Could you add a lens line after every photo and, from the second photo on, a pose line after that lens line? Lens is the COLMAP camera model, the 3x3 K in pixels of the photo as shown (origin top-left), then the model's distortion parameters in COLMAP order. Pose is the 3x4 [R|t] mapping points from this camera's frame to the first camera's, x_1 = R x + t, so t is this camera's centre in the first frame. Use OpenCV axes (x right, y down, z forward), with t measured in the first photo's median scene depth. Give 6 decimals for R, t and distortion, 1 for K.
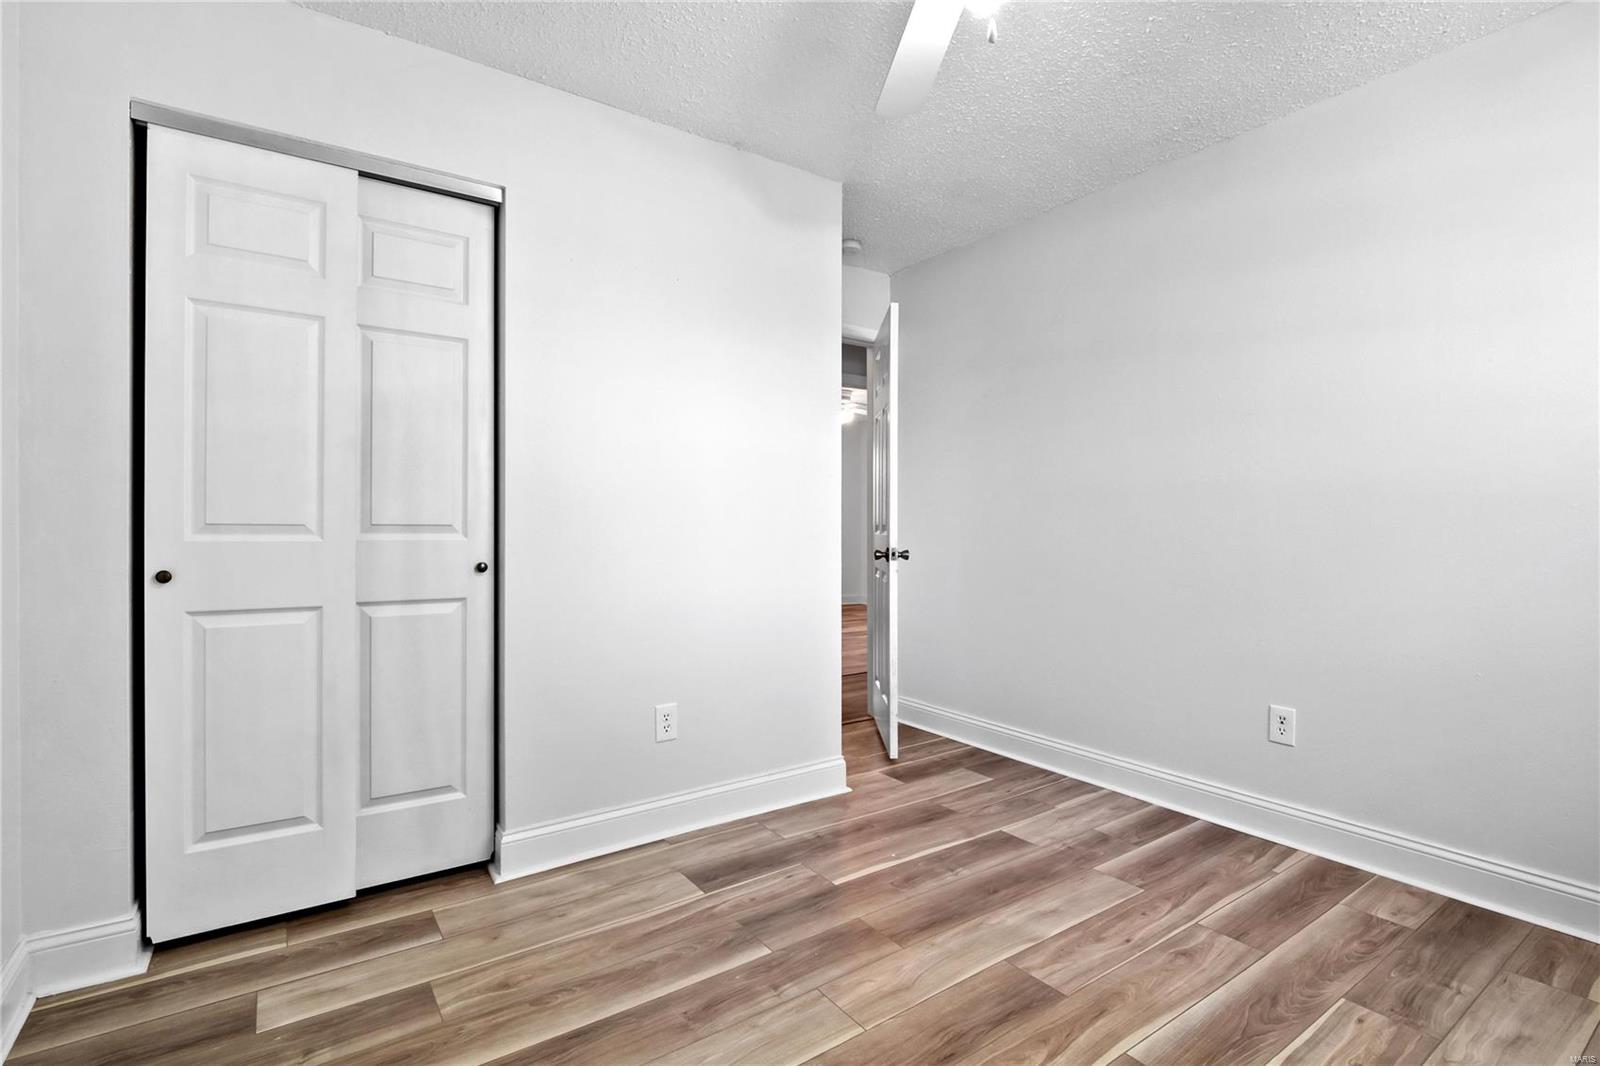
lens RADIAL K [[767.3, 0, 809.2], [0, 767.3, 527.1], [0, 0, 1]] dist [-0.013235, -0.000618]
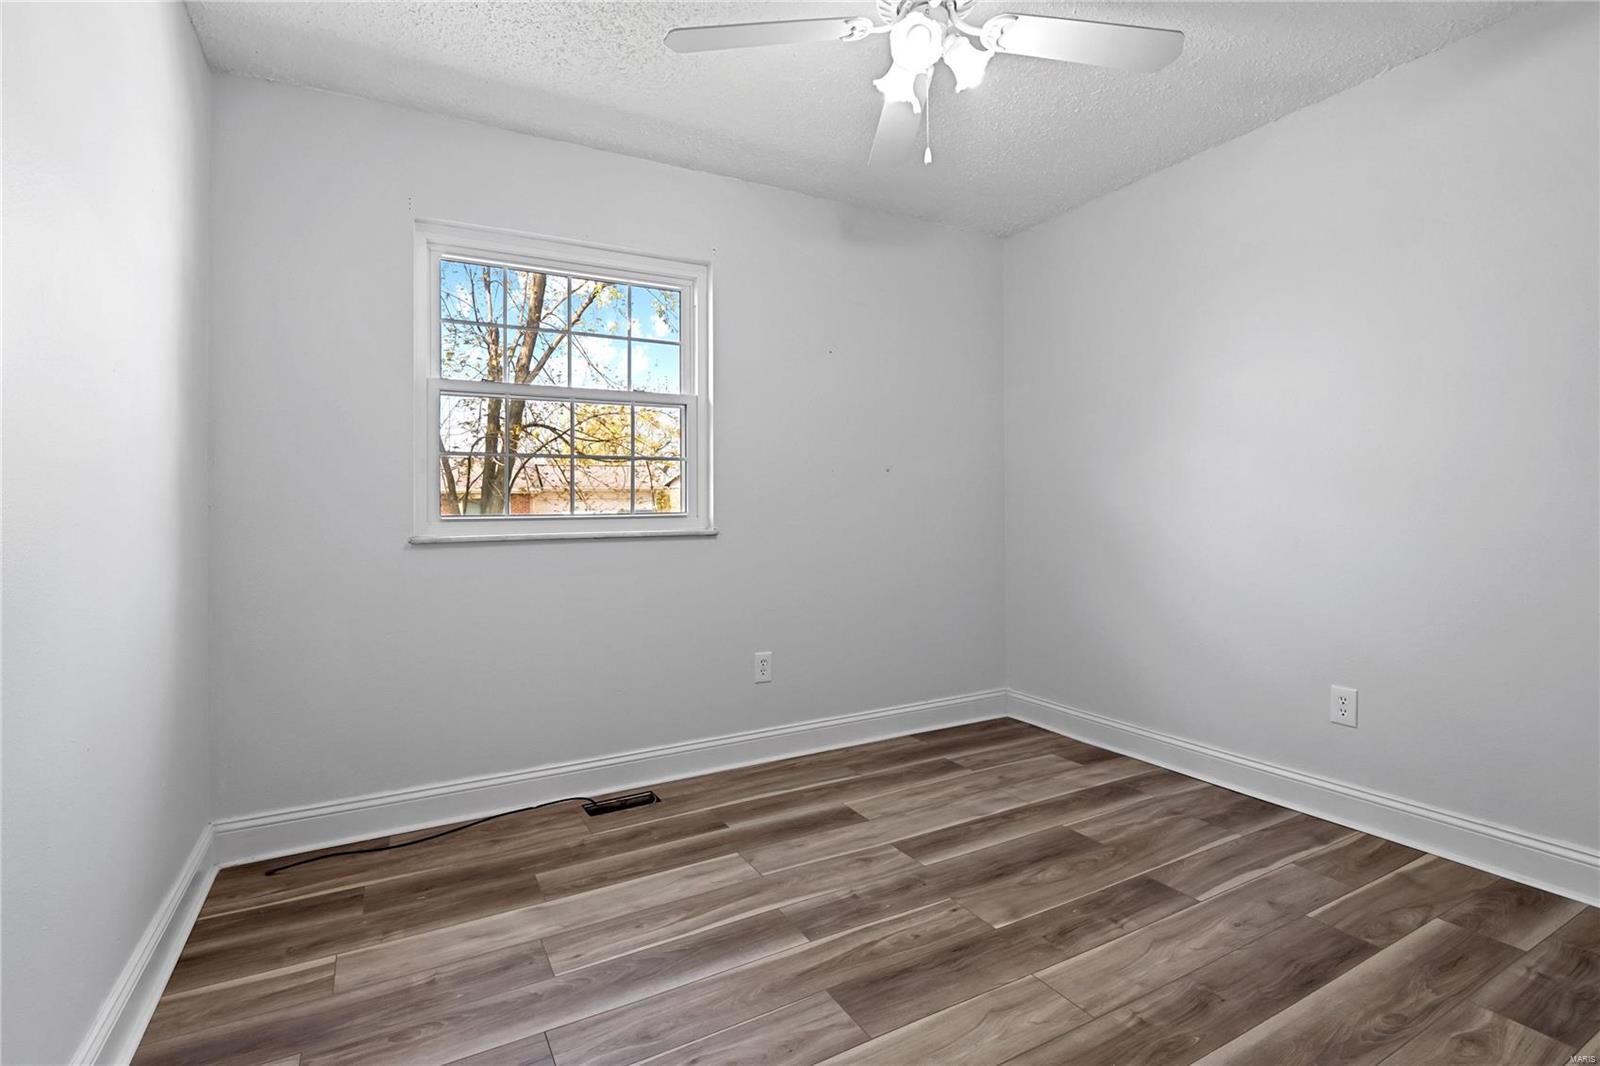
lens RADIAL K [[767.3, 0, 806.9], [0, 767.3, 527.0], [0, 0, 1]] dist [-0.013235, -0.000618]
pose [[-0.993767, 0.010472, 0.110982, 0.246616], [0.012729, 0.999726, 0.019653, 0.001661], [-0.110746, 0.020943, -0.993628, 1.954824]]
